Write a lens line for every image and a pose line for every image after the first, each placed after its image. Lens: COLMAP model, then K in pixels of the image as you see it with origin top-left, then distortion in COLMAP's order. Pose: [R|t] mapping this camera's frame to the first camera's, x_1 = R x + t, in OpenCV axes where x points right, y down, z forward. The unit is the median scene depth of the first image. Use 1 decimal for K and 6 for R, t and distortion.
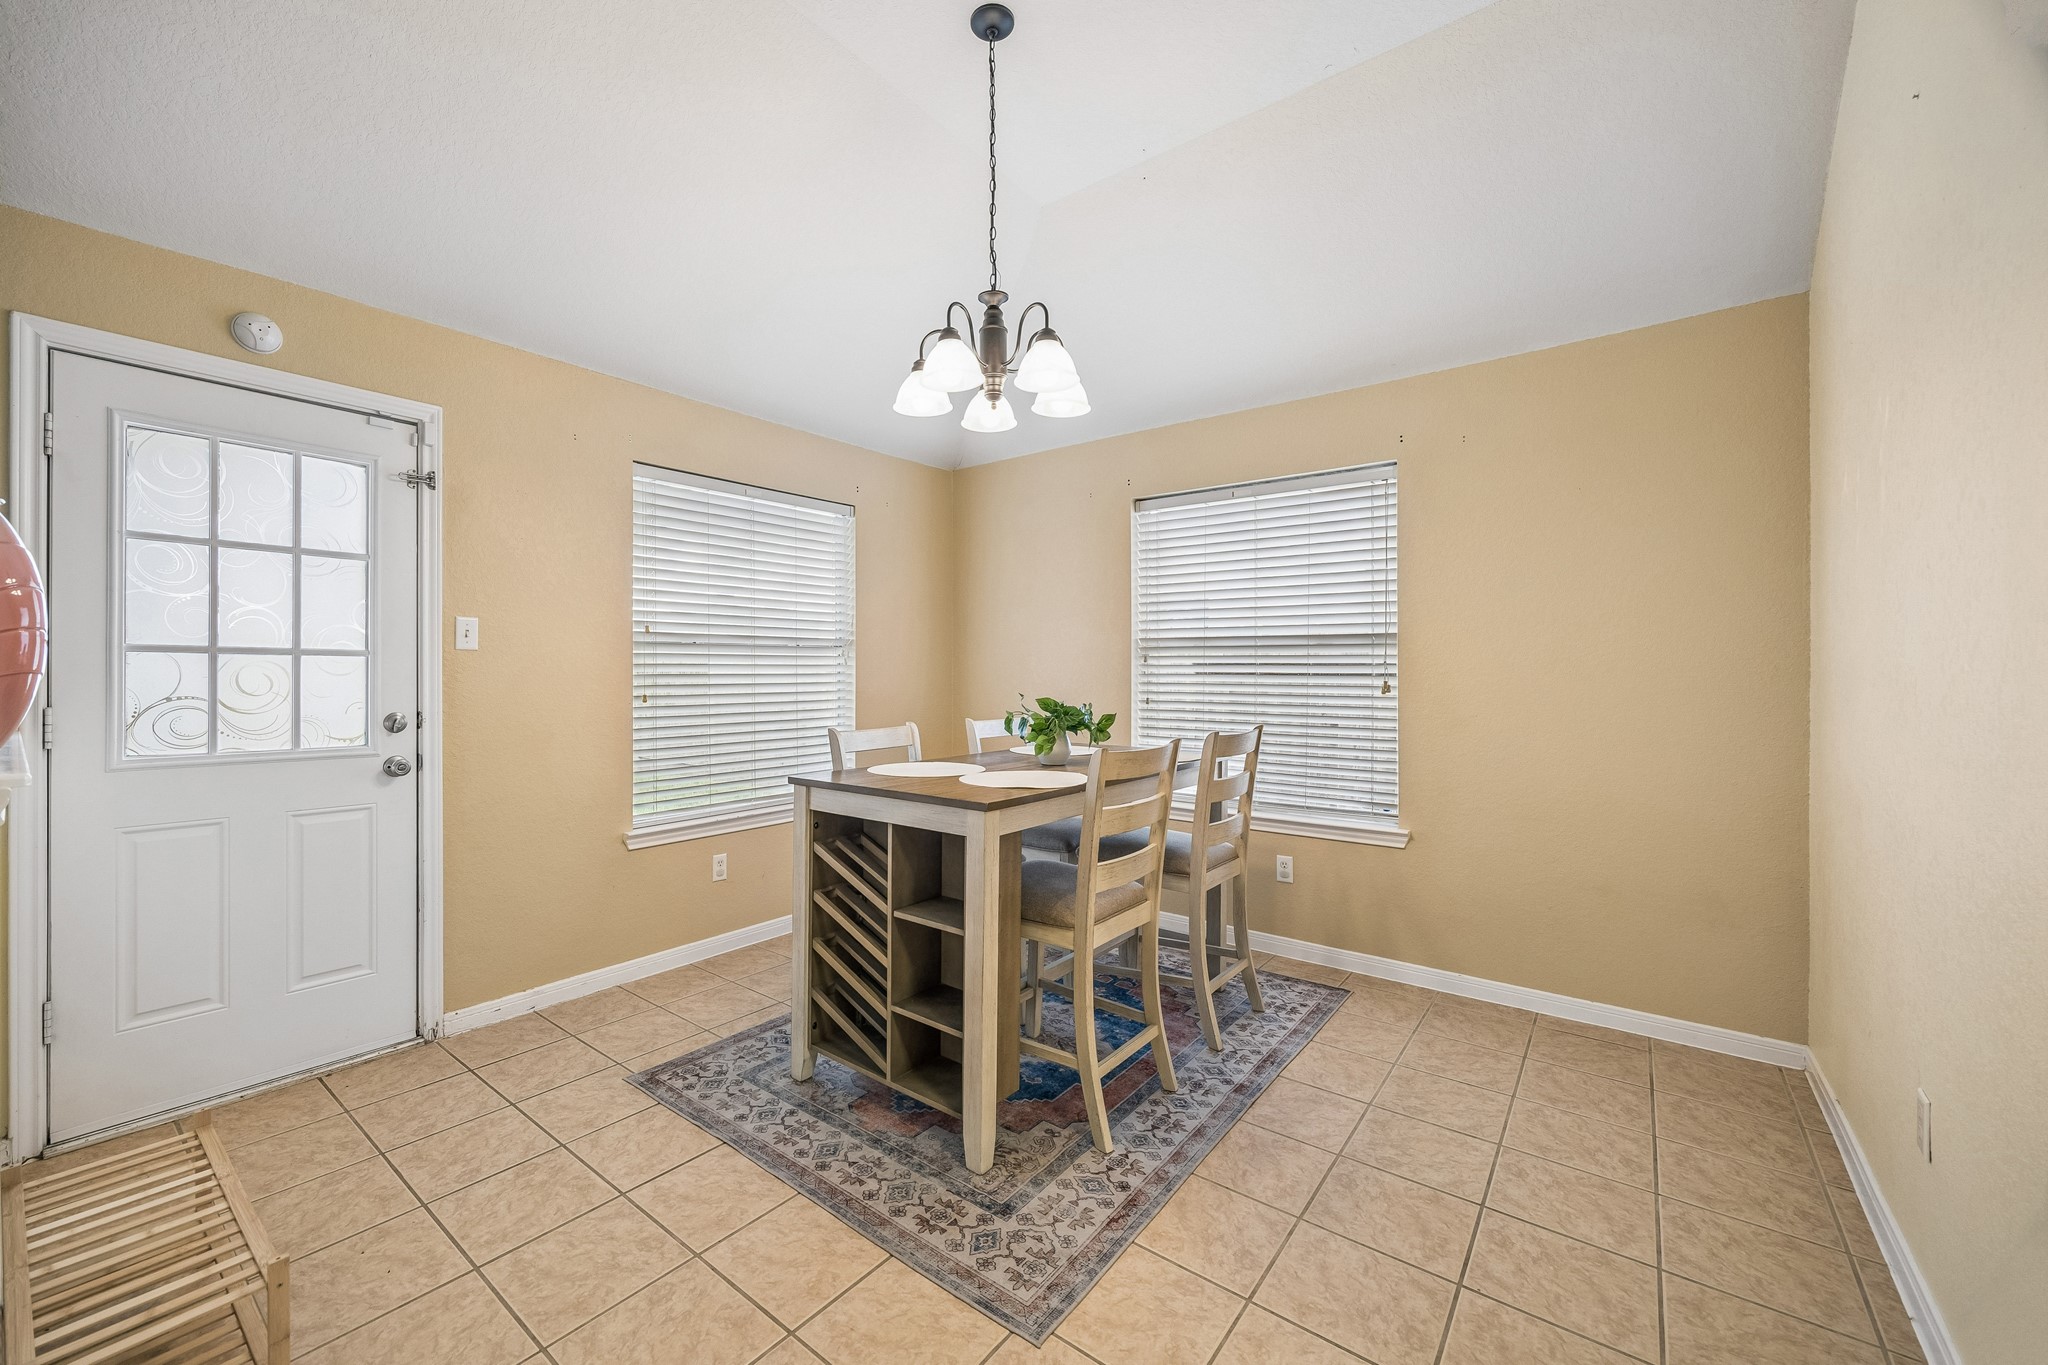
lens RADIAL K [[823.7, 0, 969.4], [0, 823.7, 672.4], [0, 0, 1]] dist [0.000319, 0.000090]
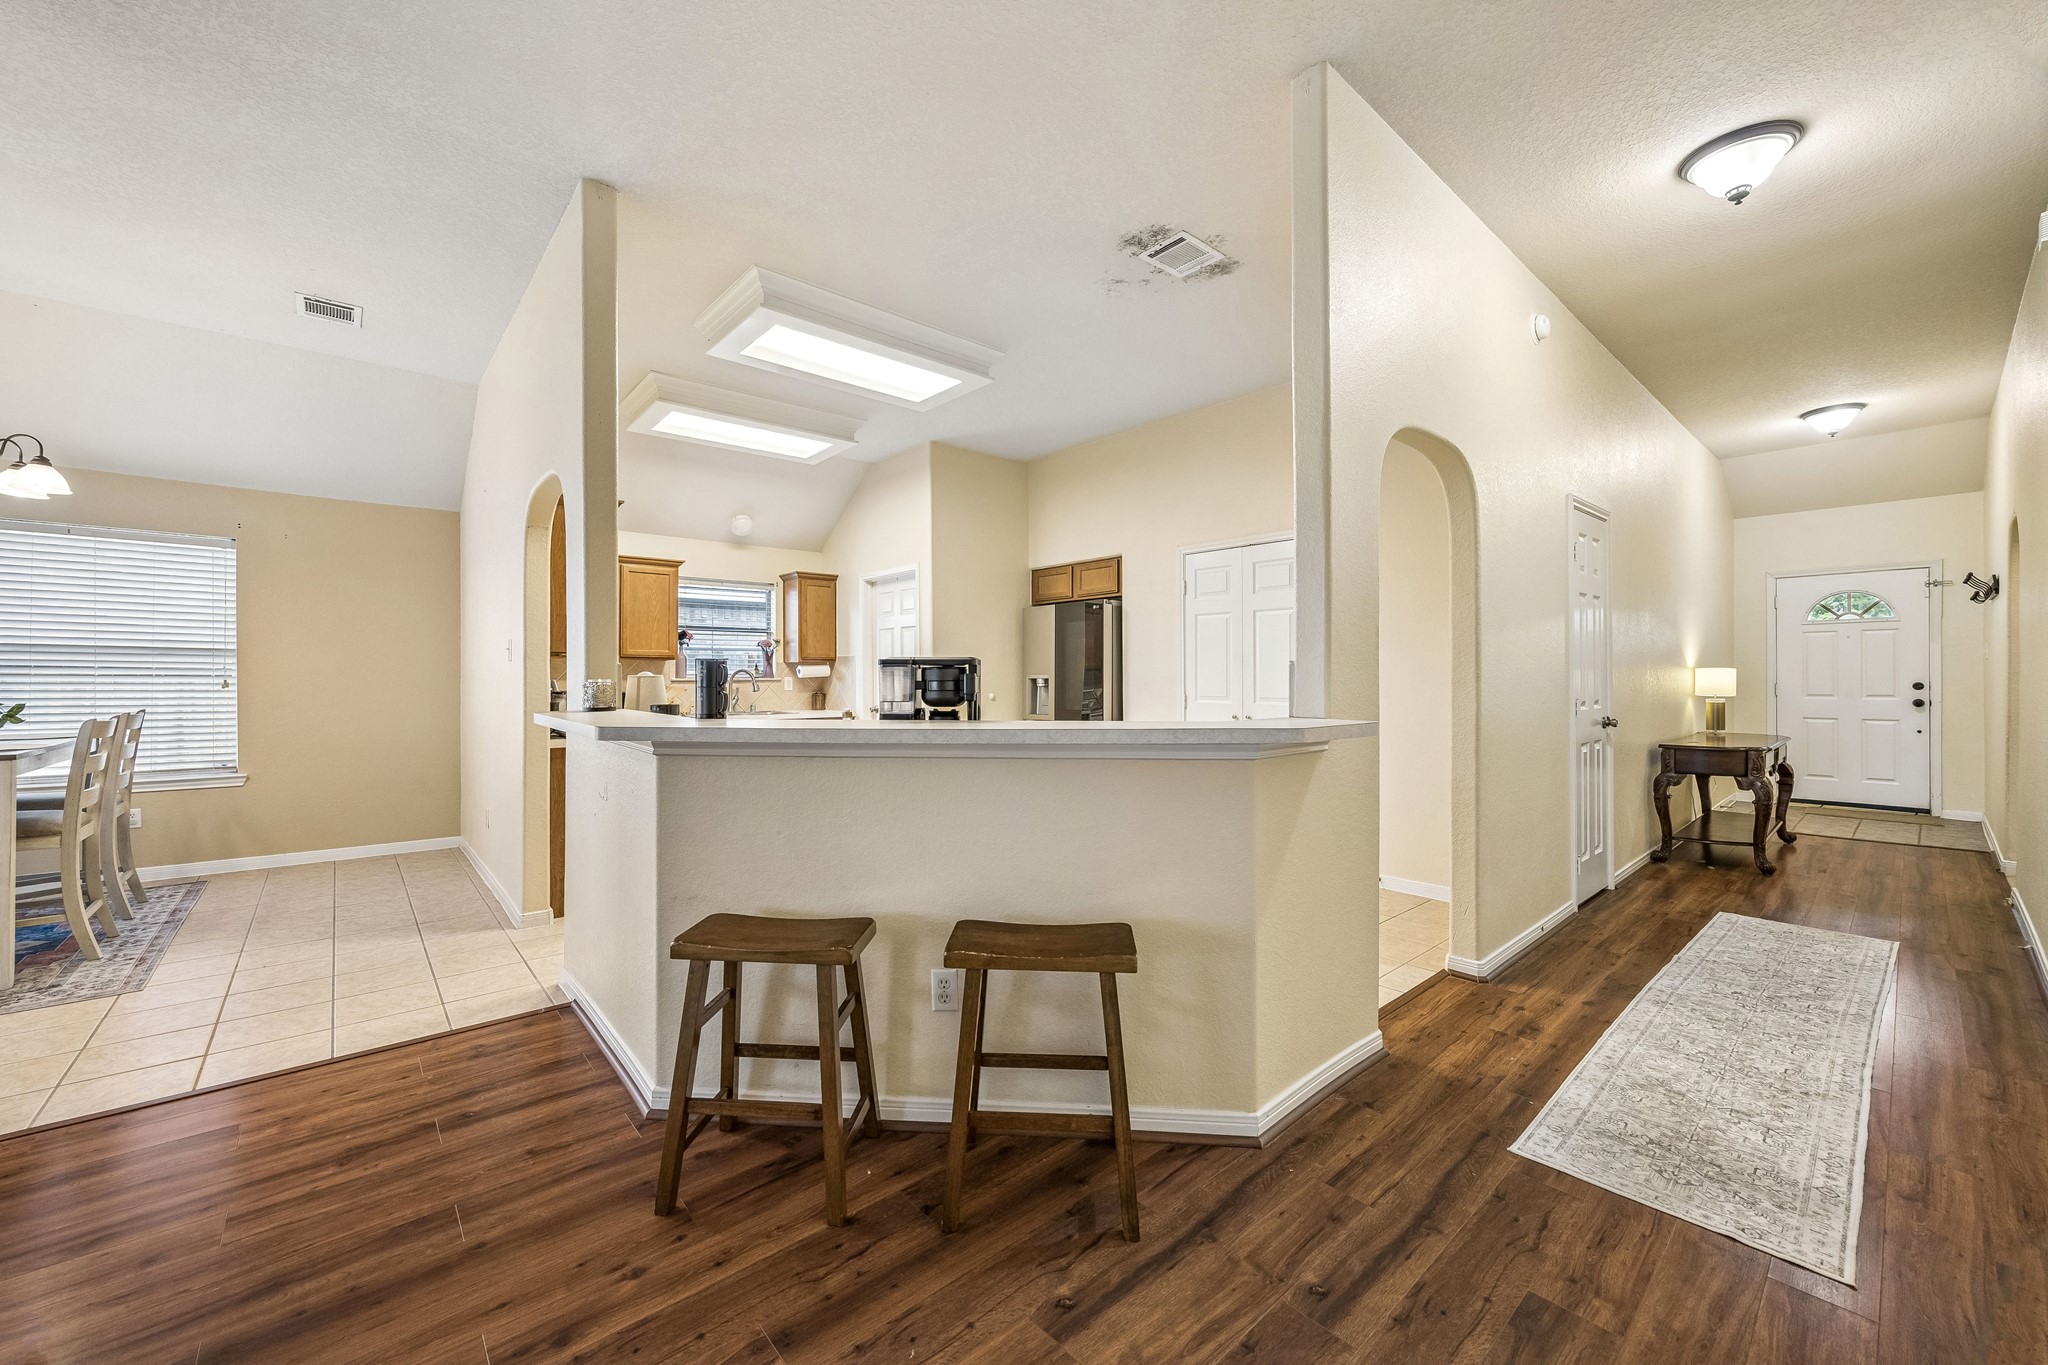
lens RADIAL K [[783.2, 0, 1009.5], [0, 783.2, 669.4], [0, 0, 1]] dist [-0.001107, 0.000197]
pose [[0.179898, 0.006255, 0.983665, -1.041698], [-0.003149, 0.999978, -0.005783, -0.007881], [-0.983680, -0.002057, 0.179914, -1.088695]]
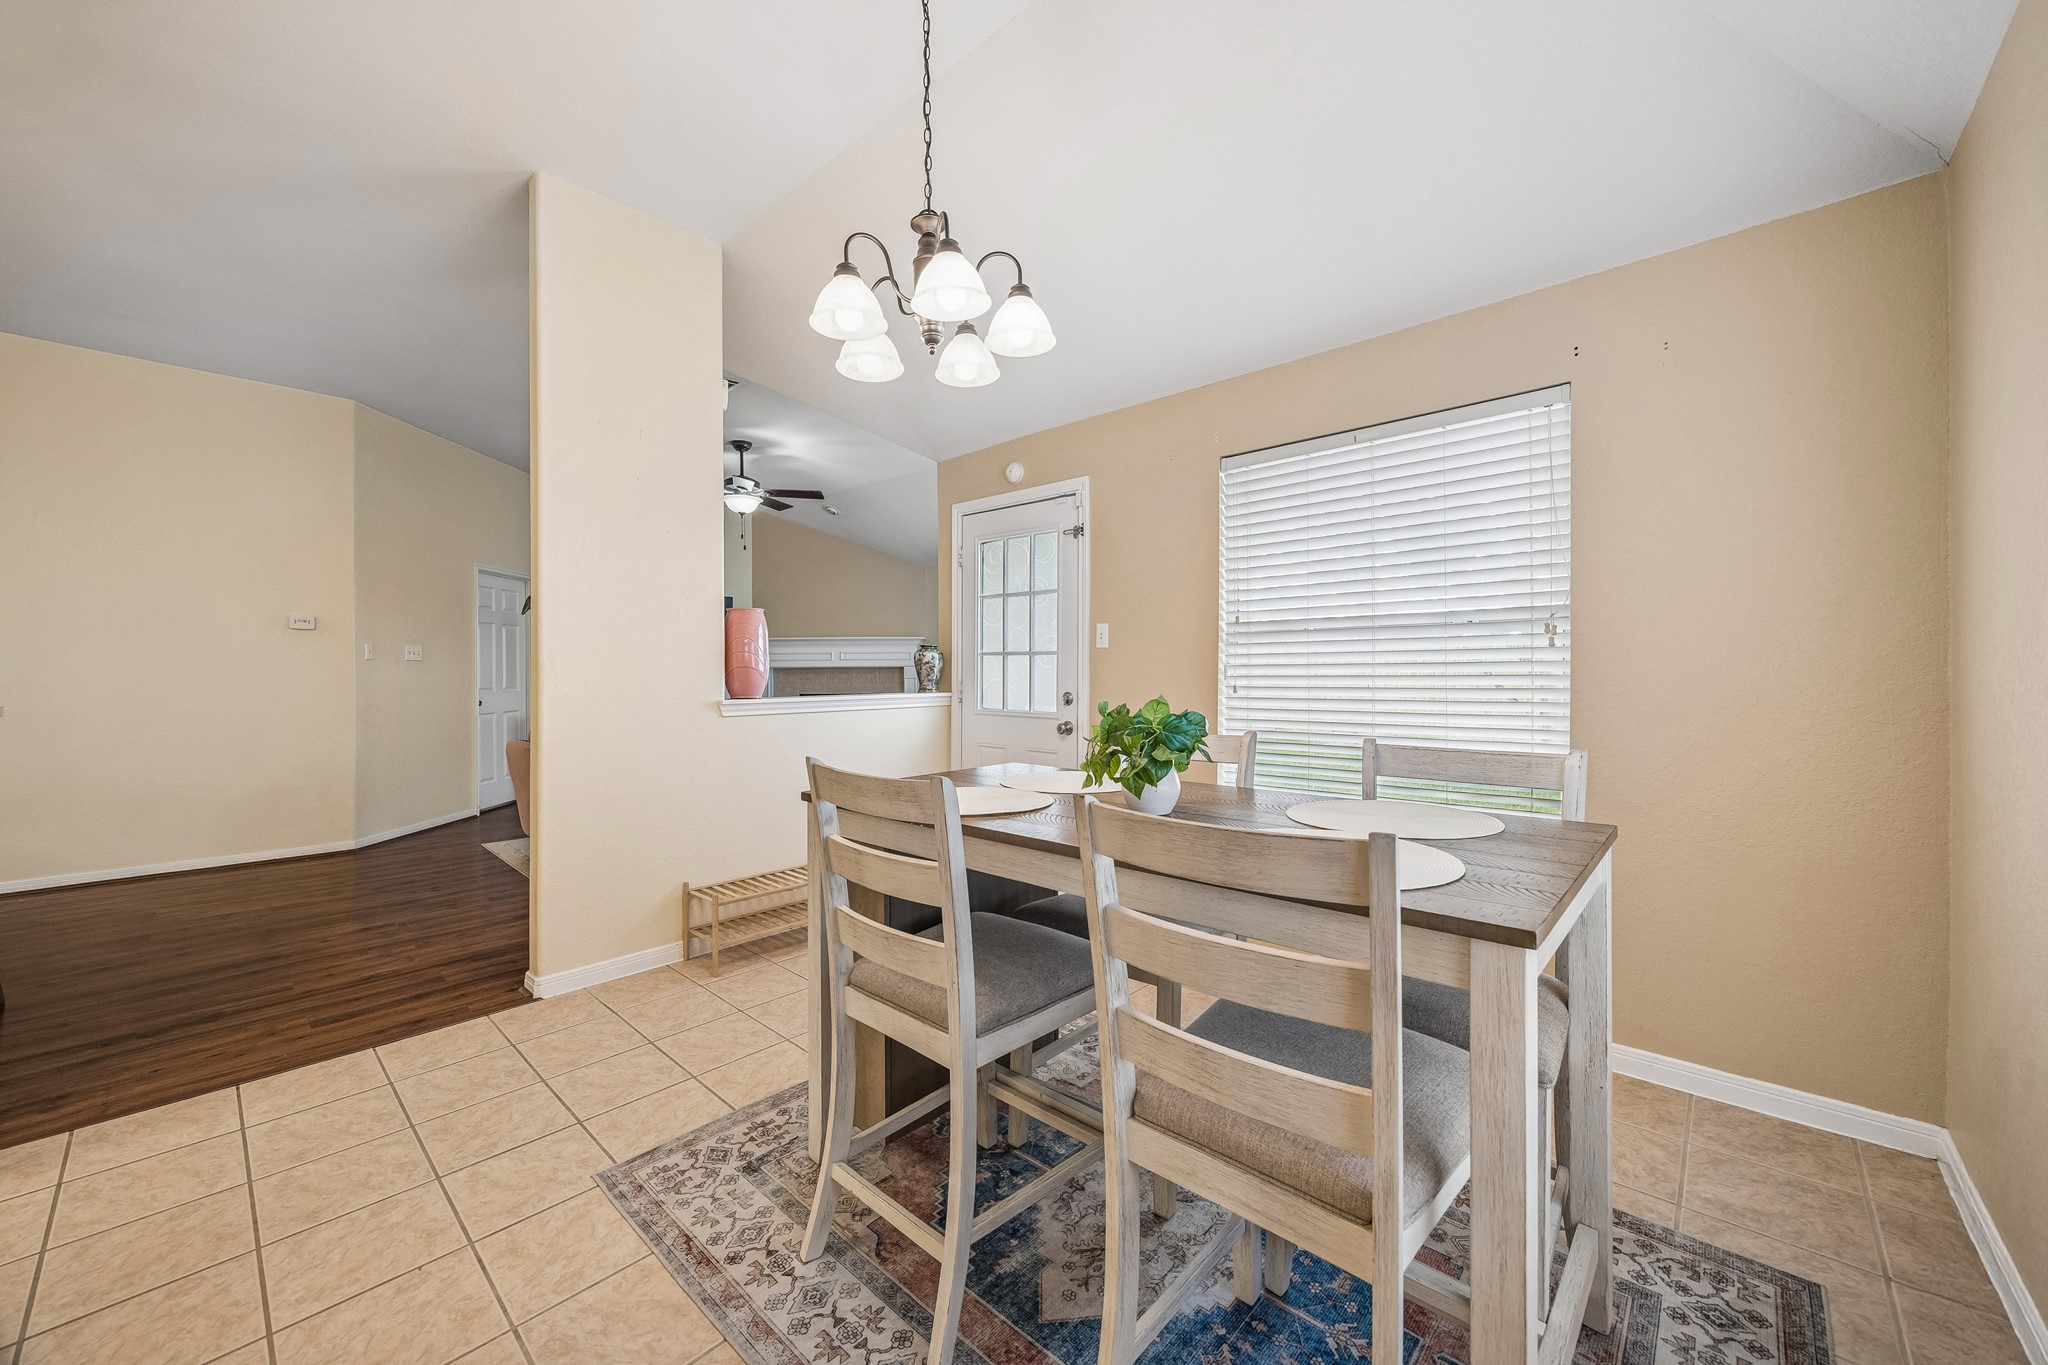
lens RADIAL K [[783.2, 0, 1009.5], [0, 783.2, 669.4], [0, 0, 1]] dist [-0.001107, 0.000197]
pose [[-0.078728, 0.003089, -0.996891, 0.888552], [0.008058, 0.999965, 0.002462, 0.005083], [0.996864, -0.007839, -0.078750, 1.229419]]
